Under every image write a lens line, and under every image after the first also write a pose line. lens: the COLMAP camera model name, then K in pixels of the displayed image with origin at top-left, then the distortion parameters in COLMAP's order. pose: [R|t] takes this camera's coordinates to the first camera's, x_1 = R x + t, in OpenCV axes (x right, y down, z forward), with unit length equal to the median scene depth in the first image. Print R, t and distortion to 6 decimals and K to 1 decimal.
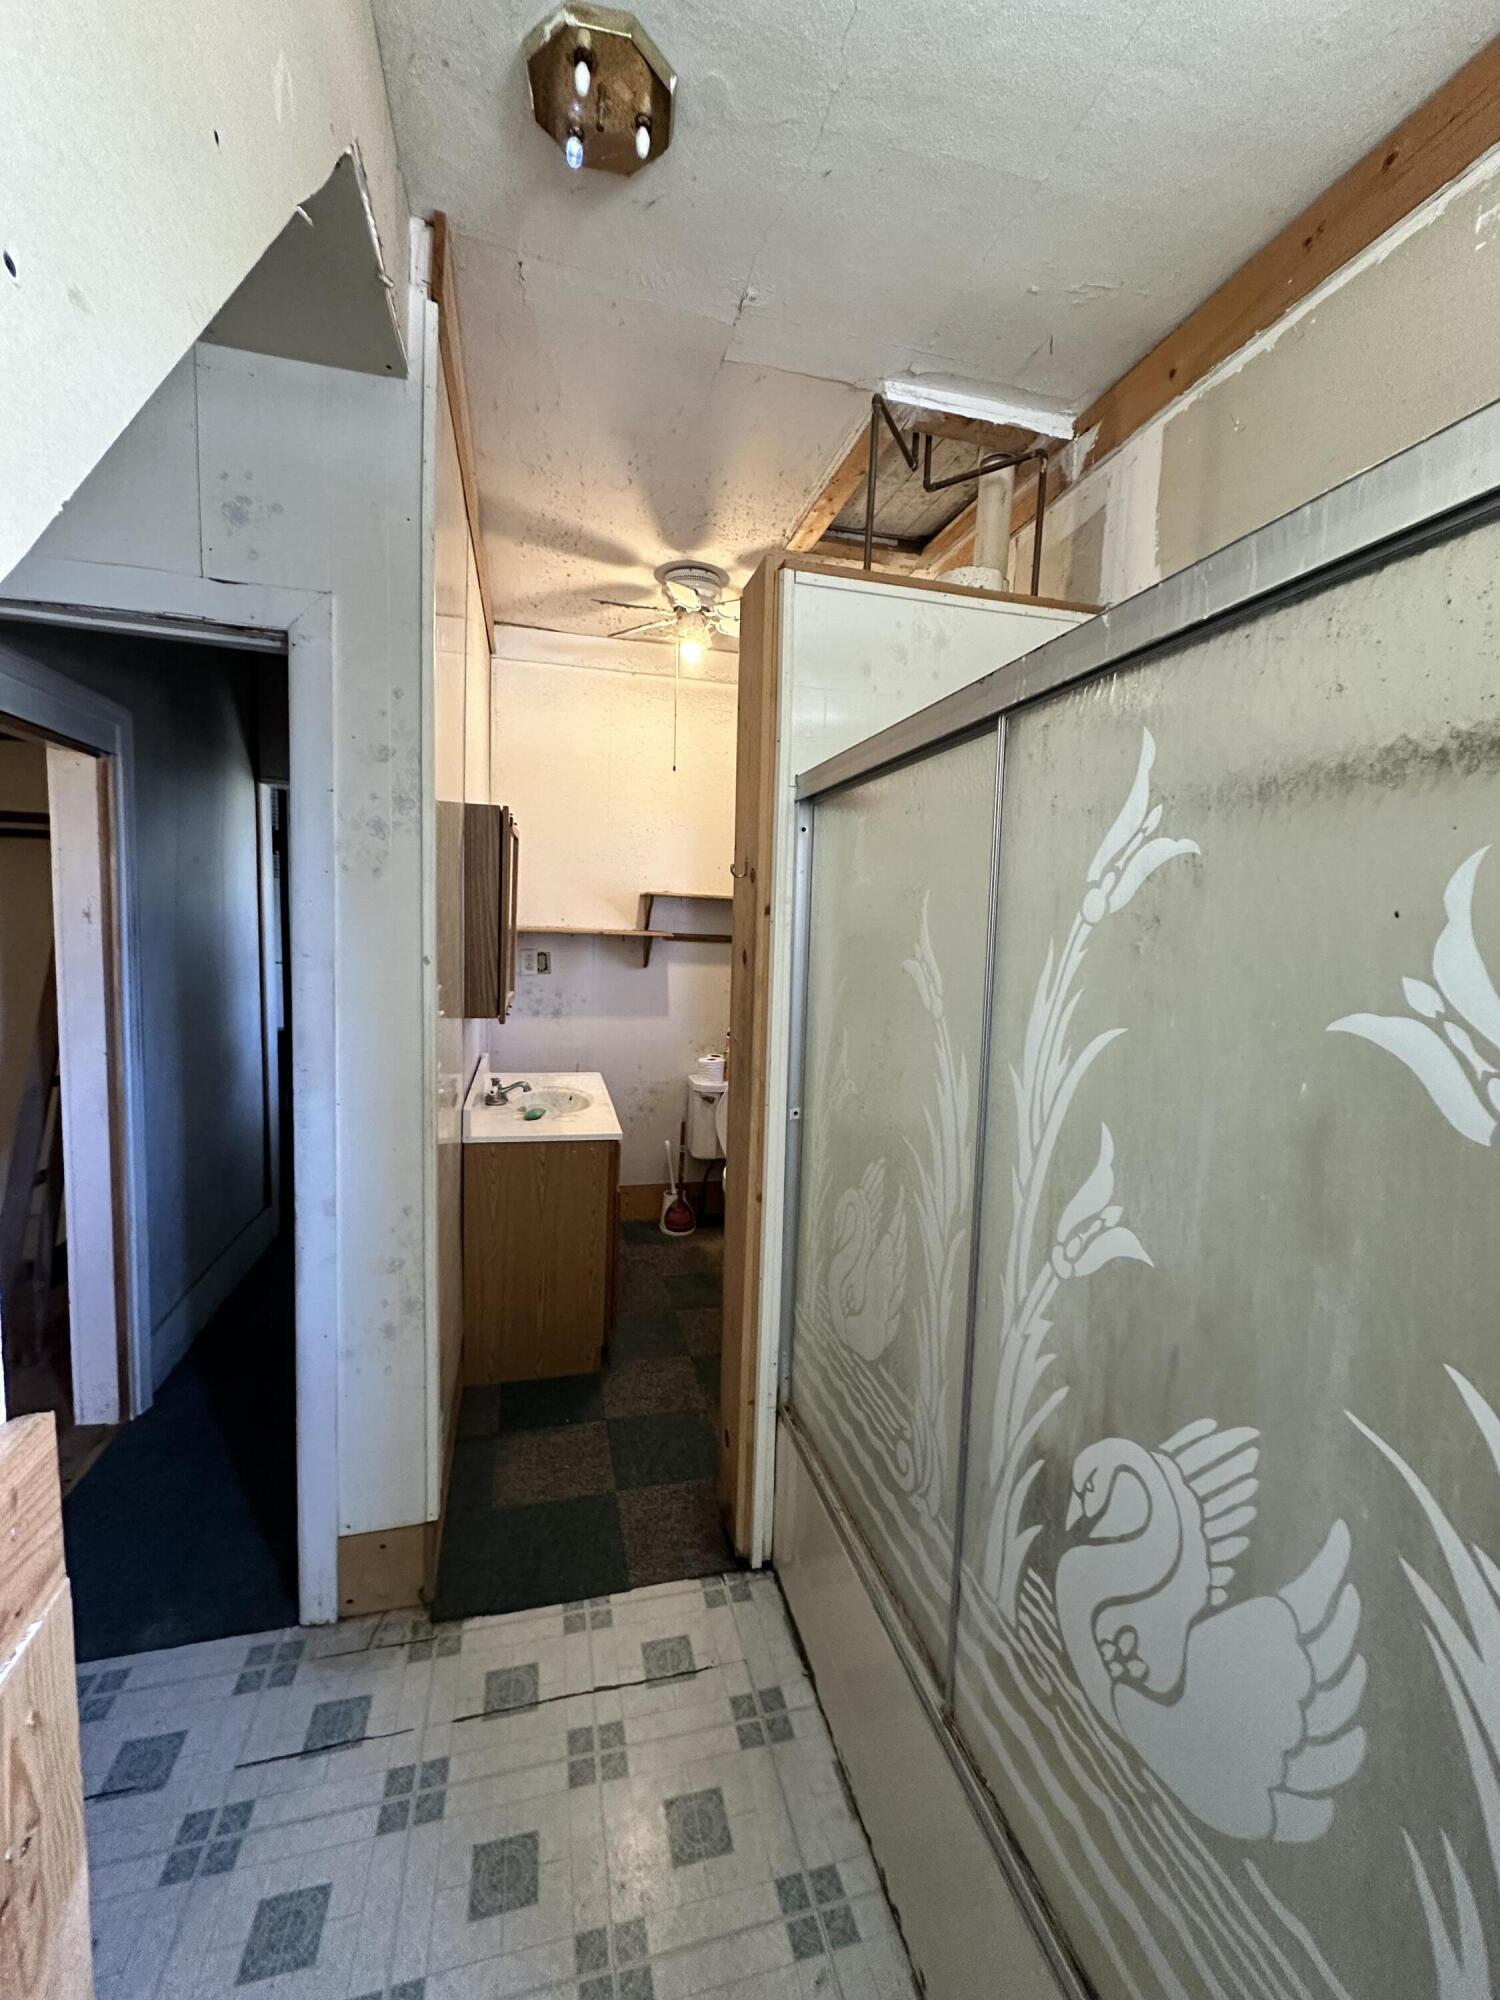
lens RADIAL K [[801.1, 0, 750.4], [0, 801.1, 997.4], [0, 0, 1]] dist [-0.005551, -0.000143]
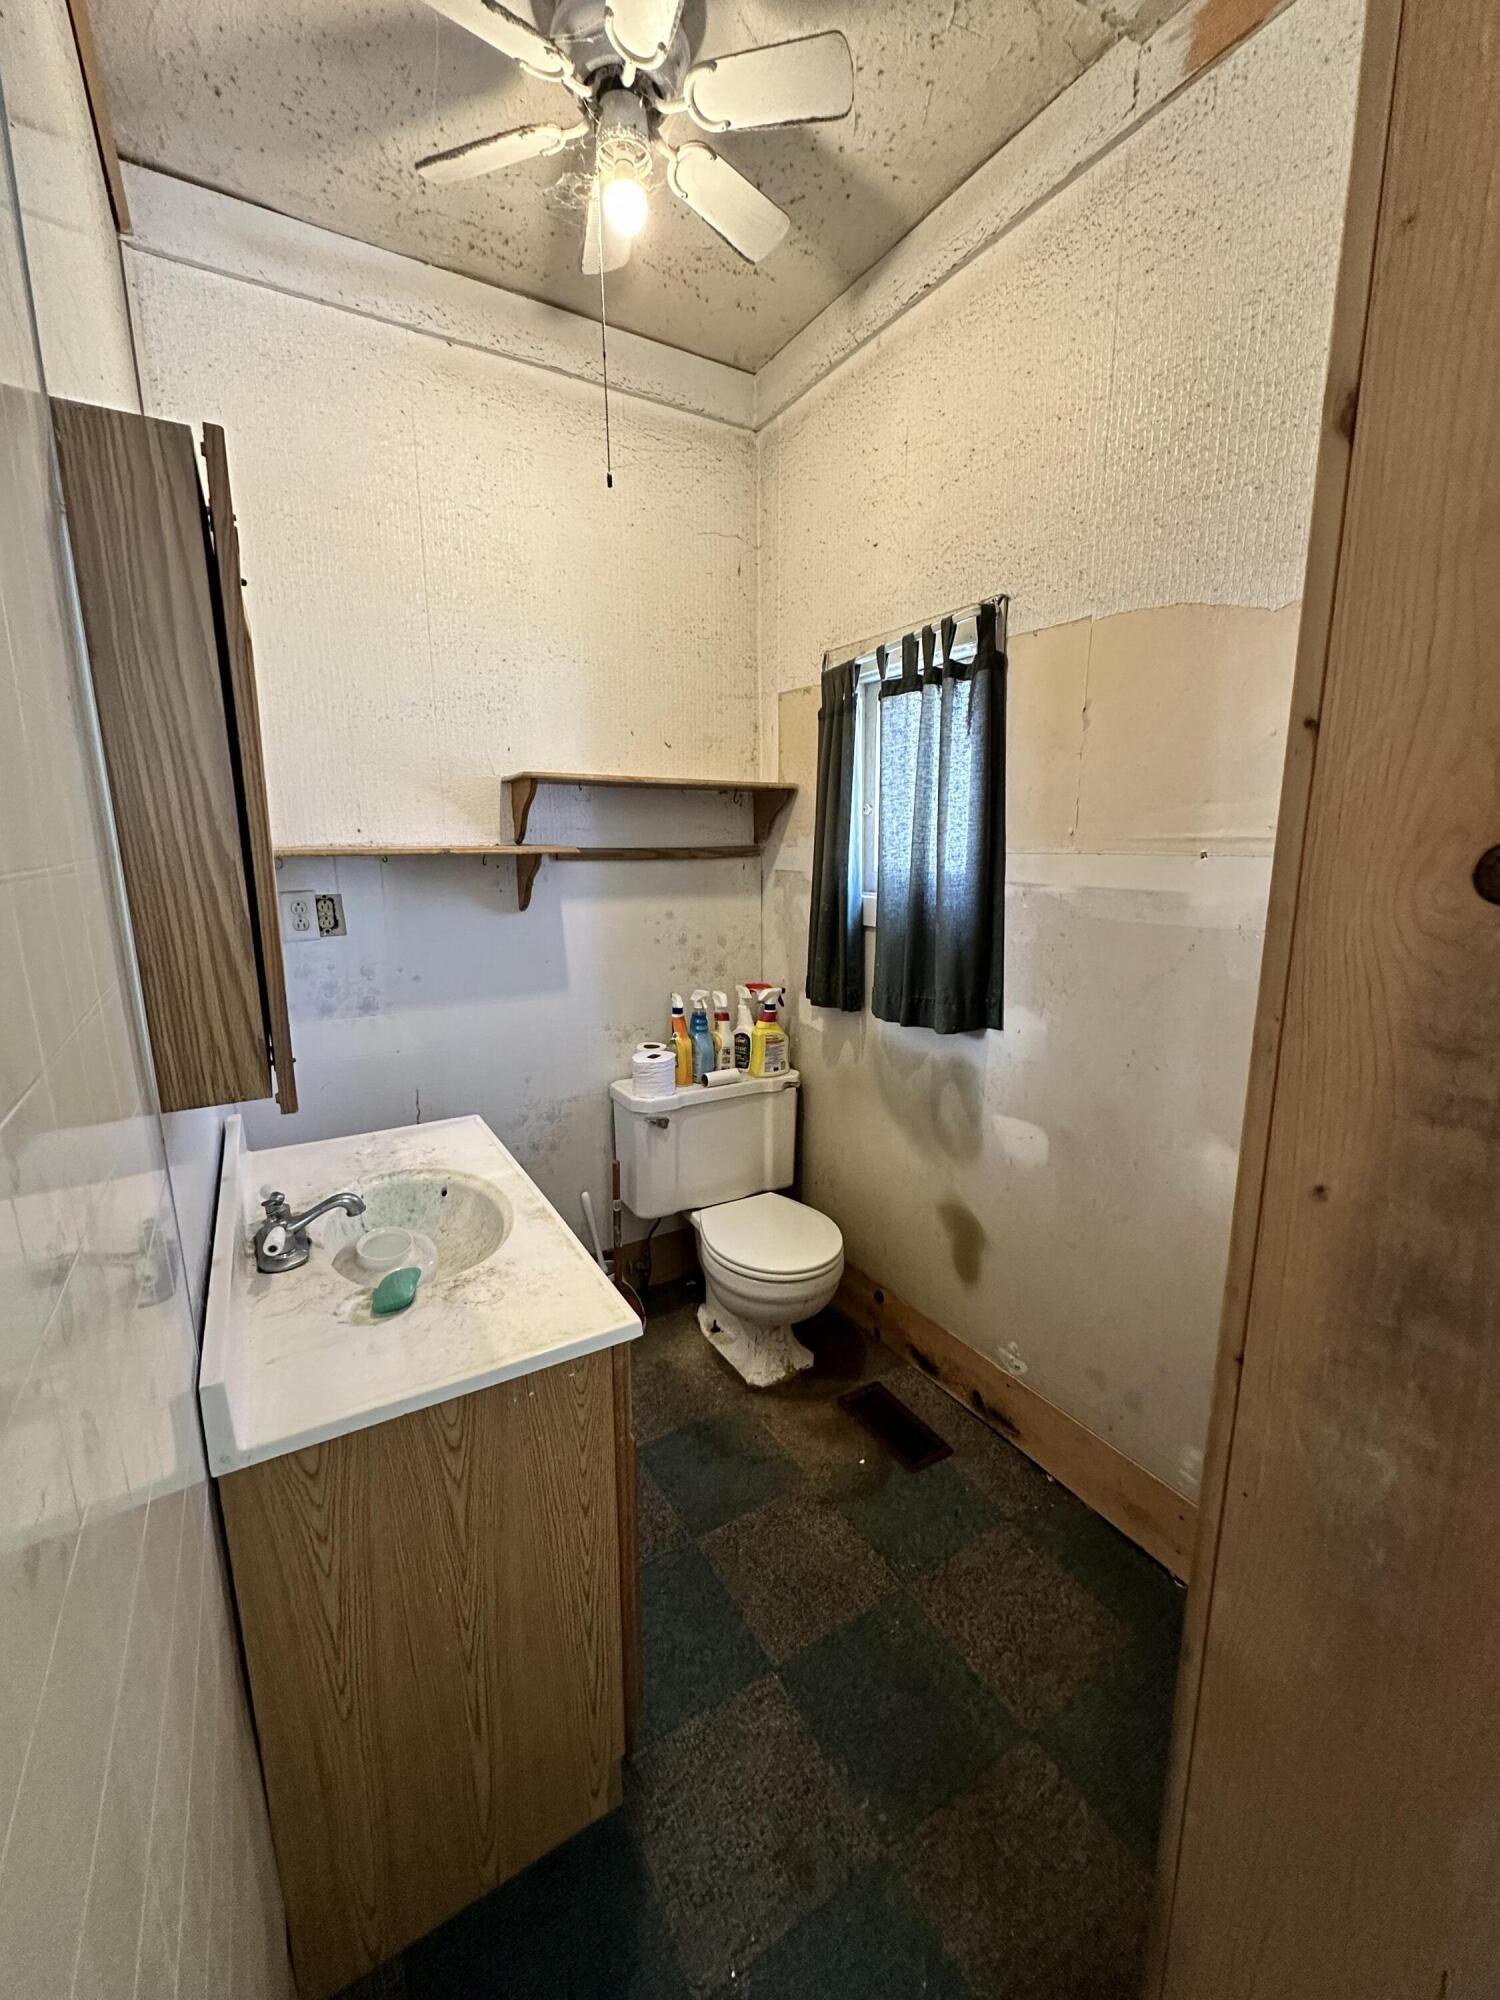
lens RADIAL K [[801.1, 0, 750.5], [0, 801.1, 1002.9], [0, 0, 1]] dist [-0.005551, -0.000143]
pose [[0.958956, -0.096940, 0.266471, -0.138064], [0.067132, 0.990646, 0.118801, -0.029705], [-0.275495, -0.096036, 0.956493, 0.413108]]
